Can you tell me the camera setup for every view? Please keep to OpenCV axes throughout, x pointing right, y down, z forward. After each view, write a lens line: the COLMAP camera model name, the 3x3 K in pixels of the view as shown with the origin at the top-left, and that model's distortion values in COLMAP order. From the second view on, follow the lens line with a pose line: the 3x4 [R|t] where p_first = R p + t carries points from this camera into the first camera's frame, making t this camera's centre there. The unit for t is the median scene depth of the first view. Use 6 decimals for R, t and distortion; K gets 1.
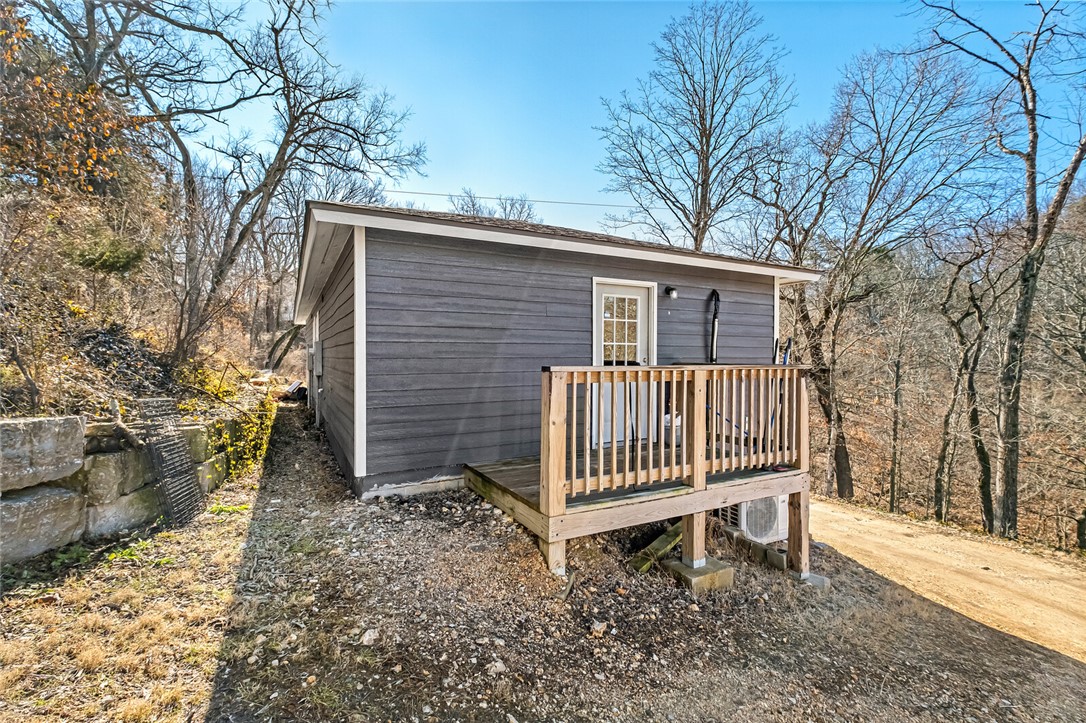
lens RADIAL K [[480.7, 0, 543.8], [0, 480.7, 354.4], [0, 0, 1]] dist [0.002320, -0.000838]
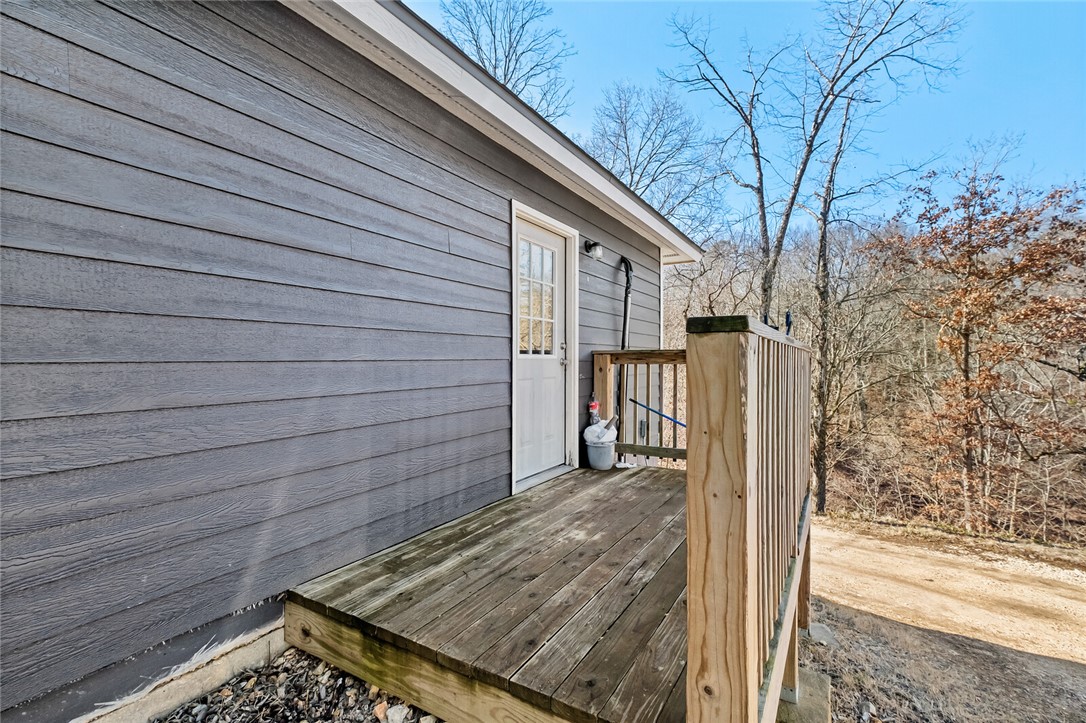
lens RADIAL K [[477.4, 0, 544.0], [0, 477.4, 359.8], [0, 0, 1]] dist [0.008116, -0.000509]
pose [[0.861312, -0.002940, 0.508068, -0.178007], [0.003154, 0.999995, 0.000440, 0.036873], [-0.508066, 0.001223, 0.861317, 0.539681]]
